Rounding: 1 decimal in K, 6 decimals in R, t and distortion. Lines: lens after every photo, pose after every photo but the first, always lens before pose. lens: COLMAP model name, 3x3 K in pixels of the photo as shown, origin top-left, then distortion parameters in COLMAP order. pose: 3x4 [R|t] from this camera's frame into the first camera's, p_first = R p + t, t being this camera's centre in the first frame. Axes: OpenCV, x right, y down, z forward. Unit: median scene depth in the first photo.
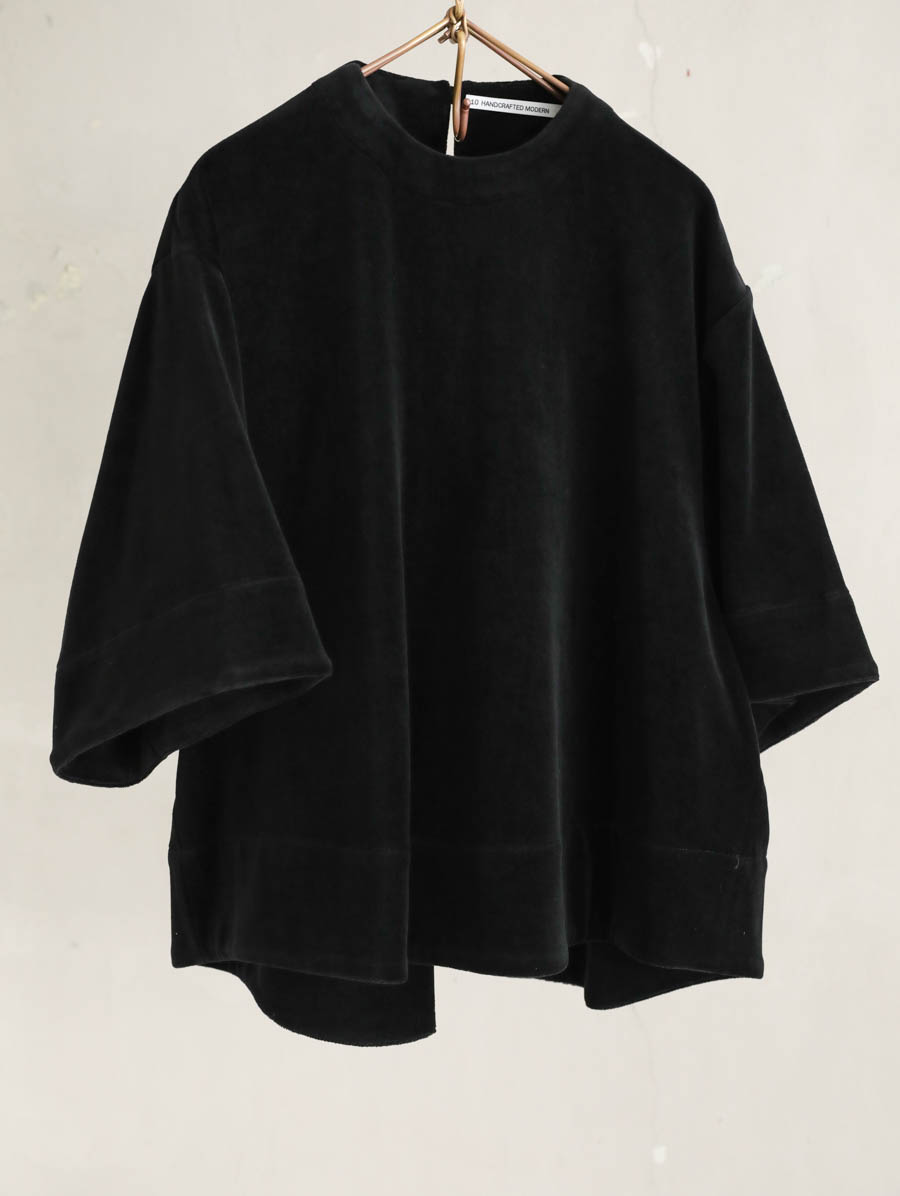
lens RADIAL K [[1698.8, 0, 450.0], [0, 1698.8, 598.0], [0, 0, 1]] dist [-0.014845, 0.048851]
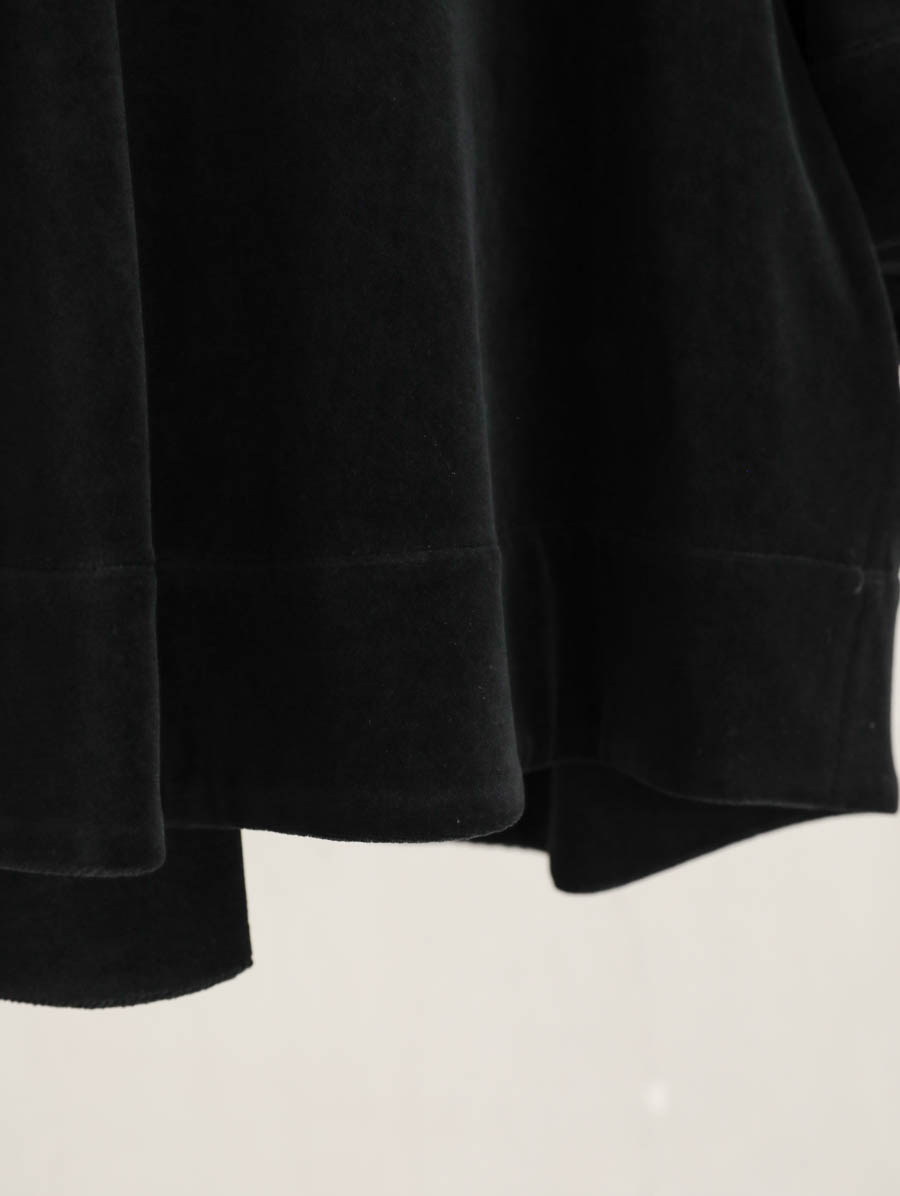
lens RADIAL K [[1674.9, 0, 450.0], [0, 1674.9, 598.0], [0, 0, 1]] dist [-0.094706, -0.039292]
pose [[0.996694, -0.052357, 0.062131, 0.023302], [0.047485, 0.995864, 0.077460, 0.119990], [-0.065930, -0.074253, 0.995058, 0.541356]]
